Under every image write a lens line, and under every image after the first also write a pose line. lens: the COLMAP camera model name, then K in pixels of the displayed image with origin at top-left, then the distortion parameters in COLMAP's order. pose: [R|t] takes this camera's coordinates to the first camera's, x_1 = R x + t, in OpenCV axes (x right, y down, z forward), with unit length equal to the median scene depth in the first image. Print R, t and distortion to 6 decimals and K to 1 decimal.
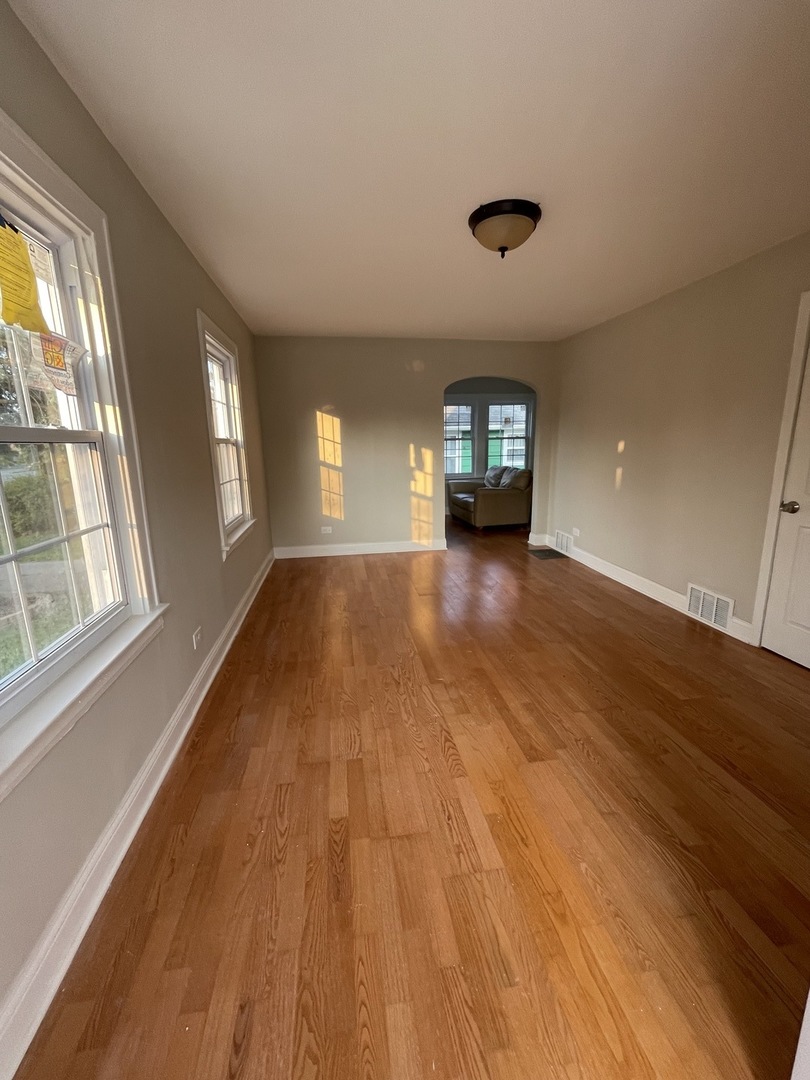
lens RADIAL K [[435.2, 0, 401.4], [0, 435.2, 533.3], [0, 0, 1]] dist [0.000385, -0.000284]
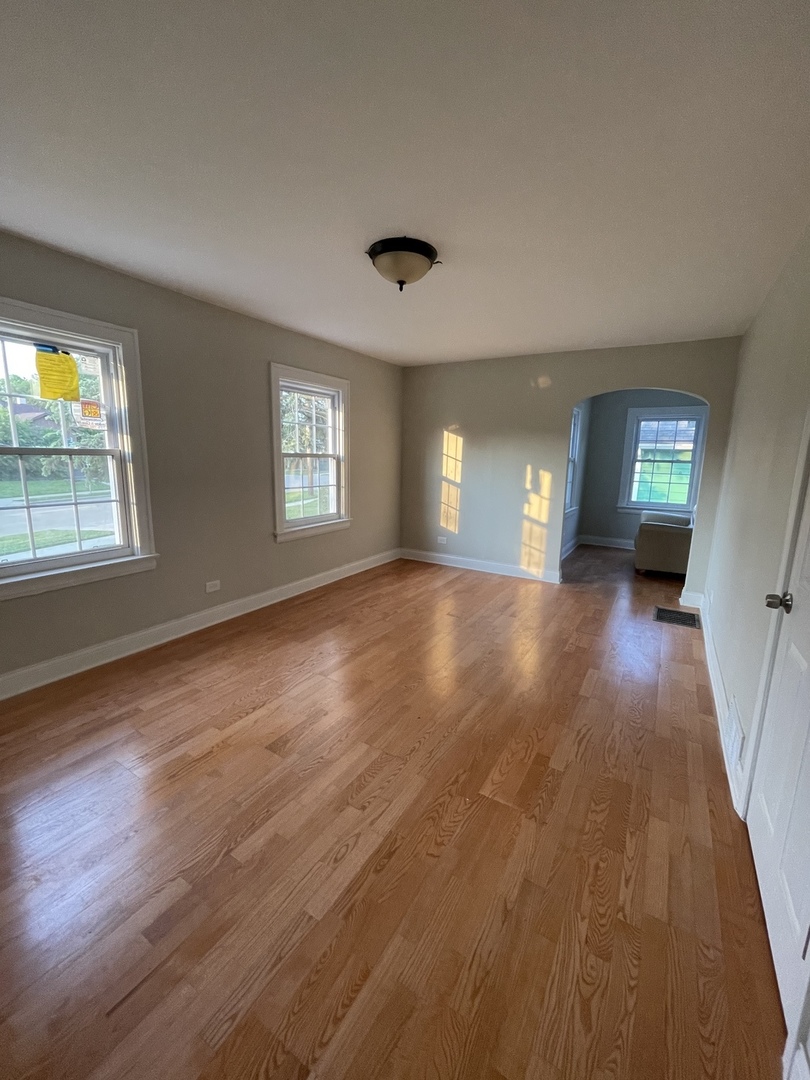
lens RADIAL K [[435.2, 0, 401.4], [0, 435.2, 533.3], [0, 0, 1]] dist [0.000385, -0.000284]
pose [[0.762984, 0.146556, -0.629584, 0.440424], [-0.164998, 0.985852, 0.029529, -0.042261], [0.625004, 0.081350, 0.776371, 0.109770]]
